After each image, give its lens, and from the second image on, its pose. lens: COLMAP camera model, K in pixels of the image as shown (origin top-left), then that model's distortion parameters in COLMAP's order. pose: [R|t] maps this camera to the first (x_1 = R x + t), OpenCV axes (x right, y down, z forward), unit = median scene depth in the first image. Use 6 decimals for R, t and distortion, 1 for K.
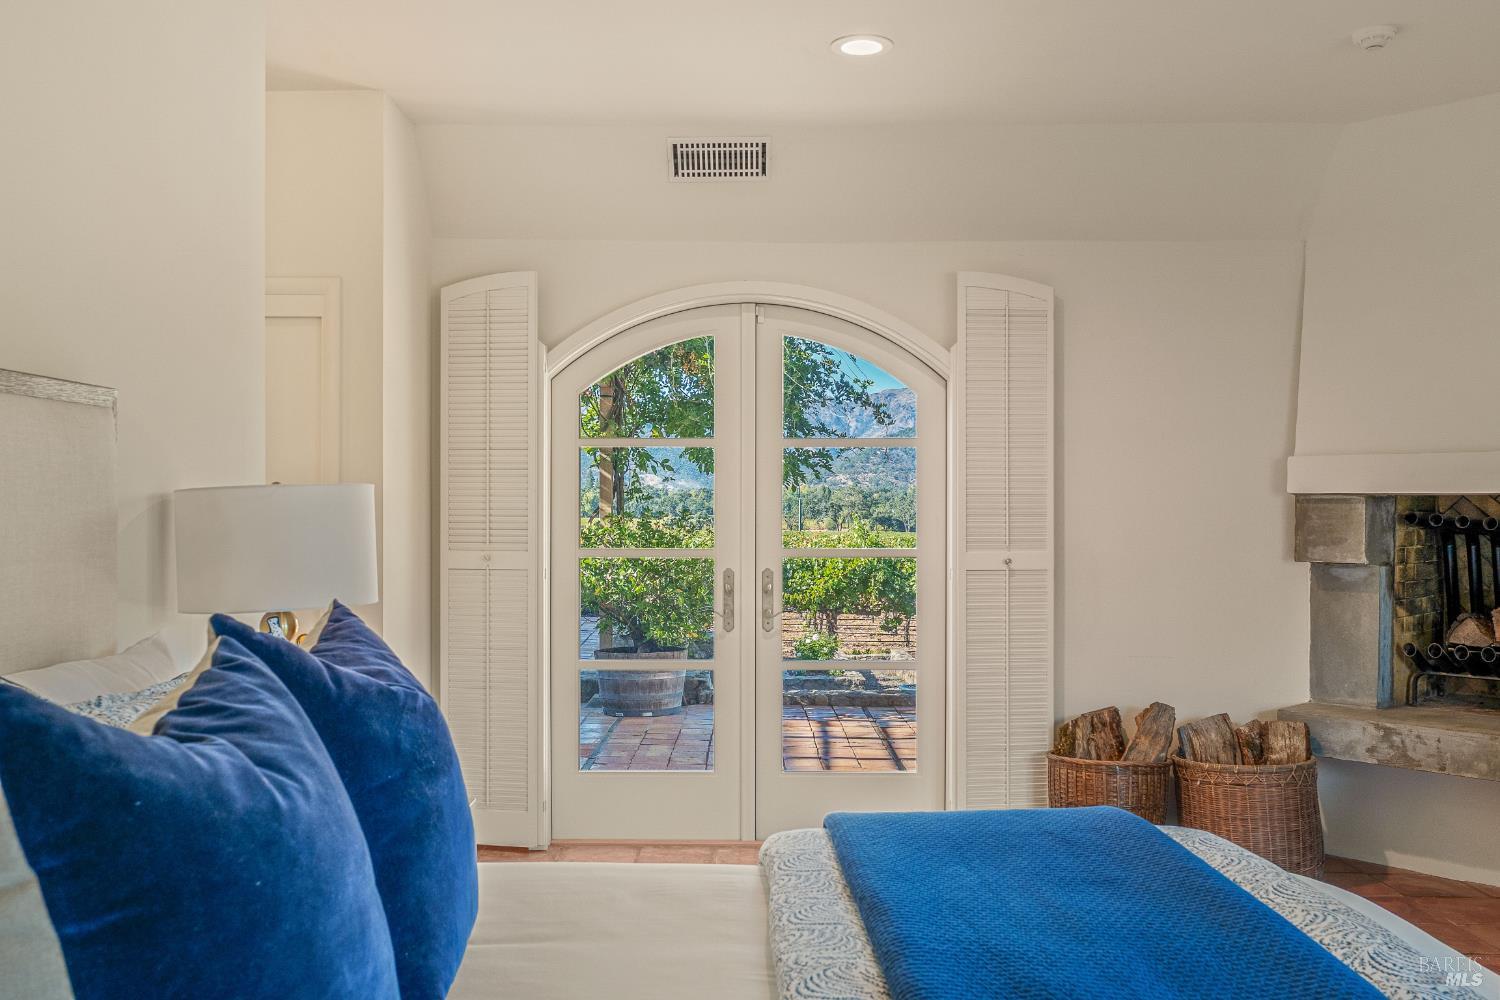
lens RADIAL K [[1302.8, 0, 744.3], [0, 1302.8, 510.7], [0, 0, 1]] dist [-0.003889, 0.005894]
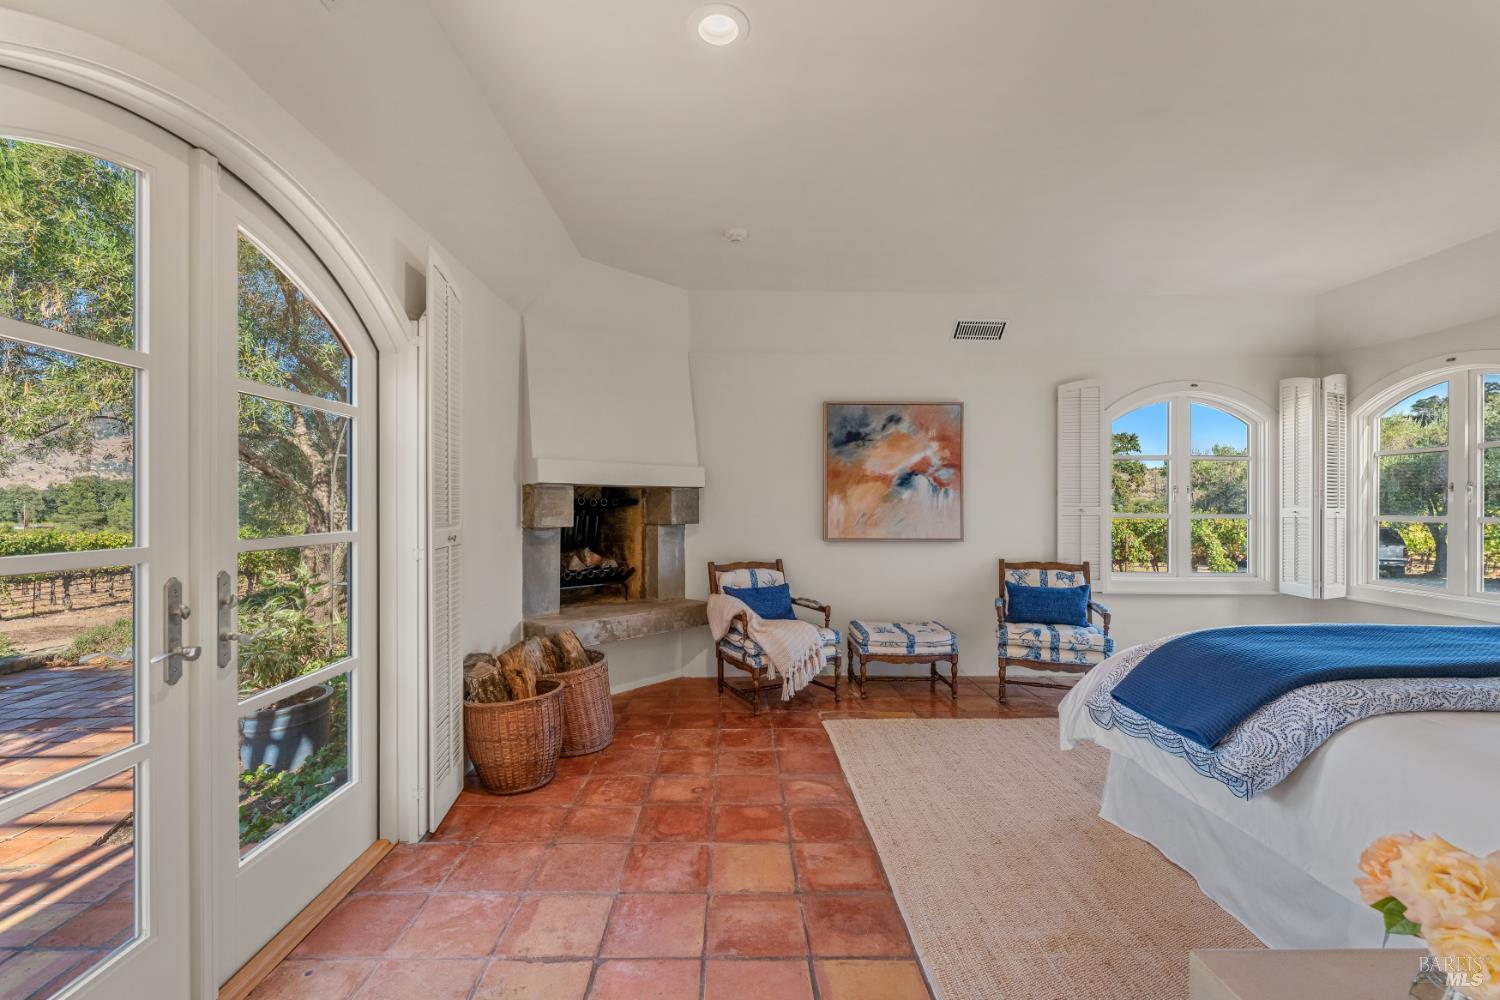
lens RADIAL K [[624.1, 0, 747.1], [0, 624.1, 500.2], [0, 0, 1]] dist [0.002742, 0.000044]
pose [[-0.006652, 0.008500, 0.999942, -0.310766], [0.002919, 0.999960, -0.008481, 0.014474], [-0.999974, 0.002863, -0.006677, 0.769994]]
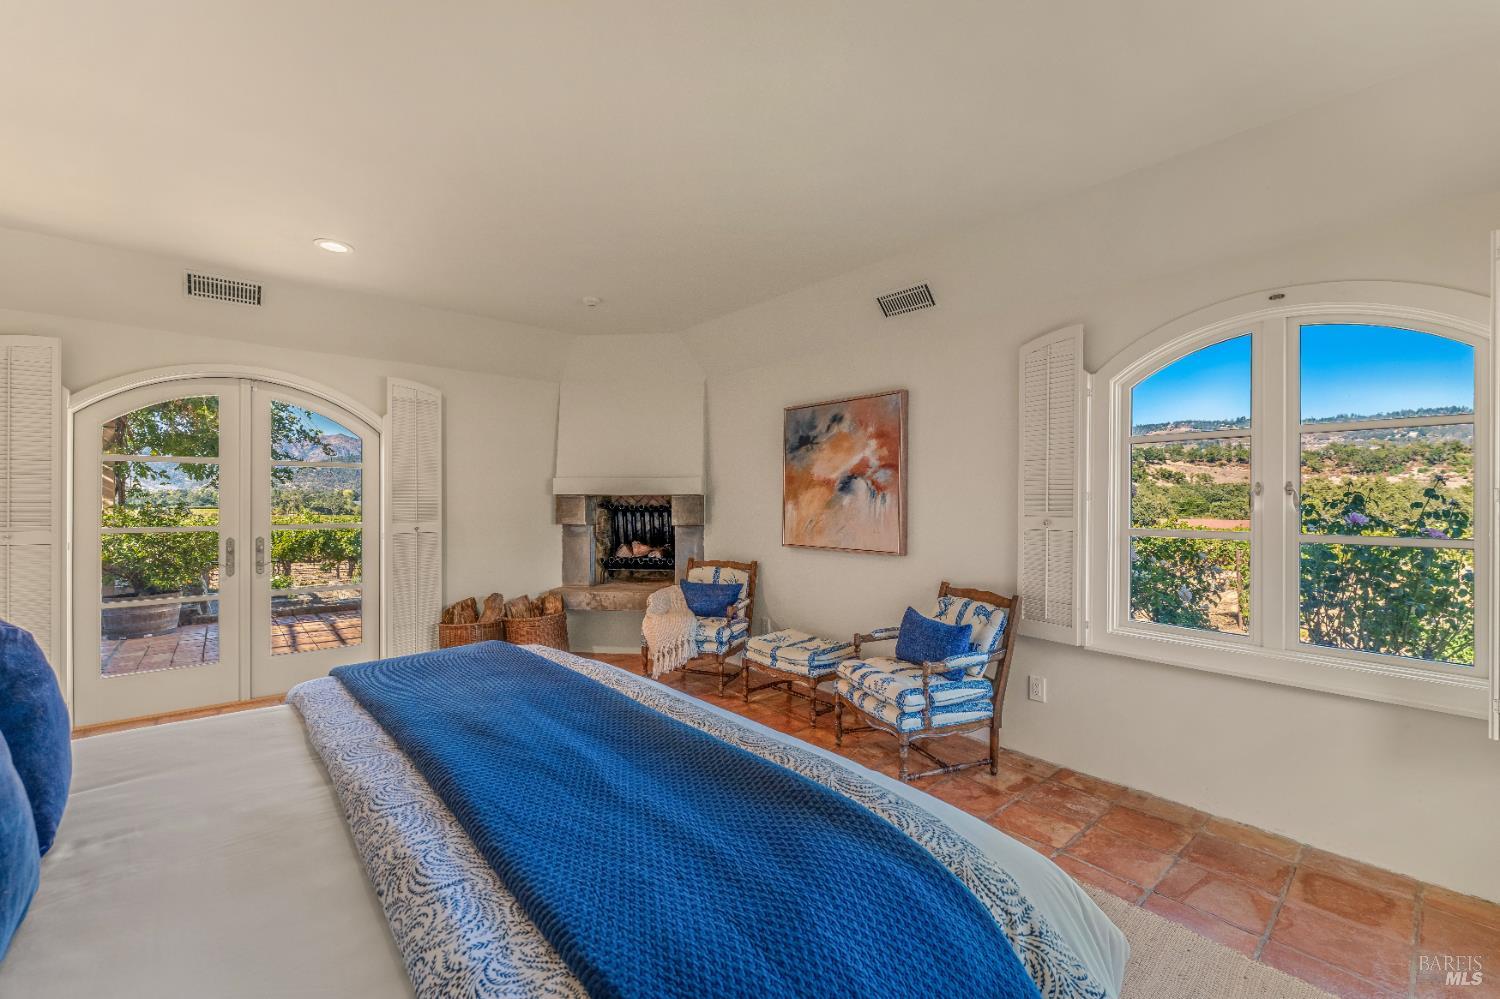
lens RADIAL K [[610.3, 0, 740.0], [0, 610.3, 500.4], [0, 0, 1]] dist [-0.000650, 0.000212]
pose [[0.754274, -0.000309, 0.656559, -0.032325], [0.003089, 0.999990, -0.003079, 0.001359], [-0.656552, 0.004350, 0.754268, -0.009199]]
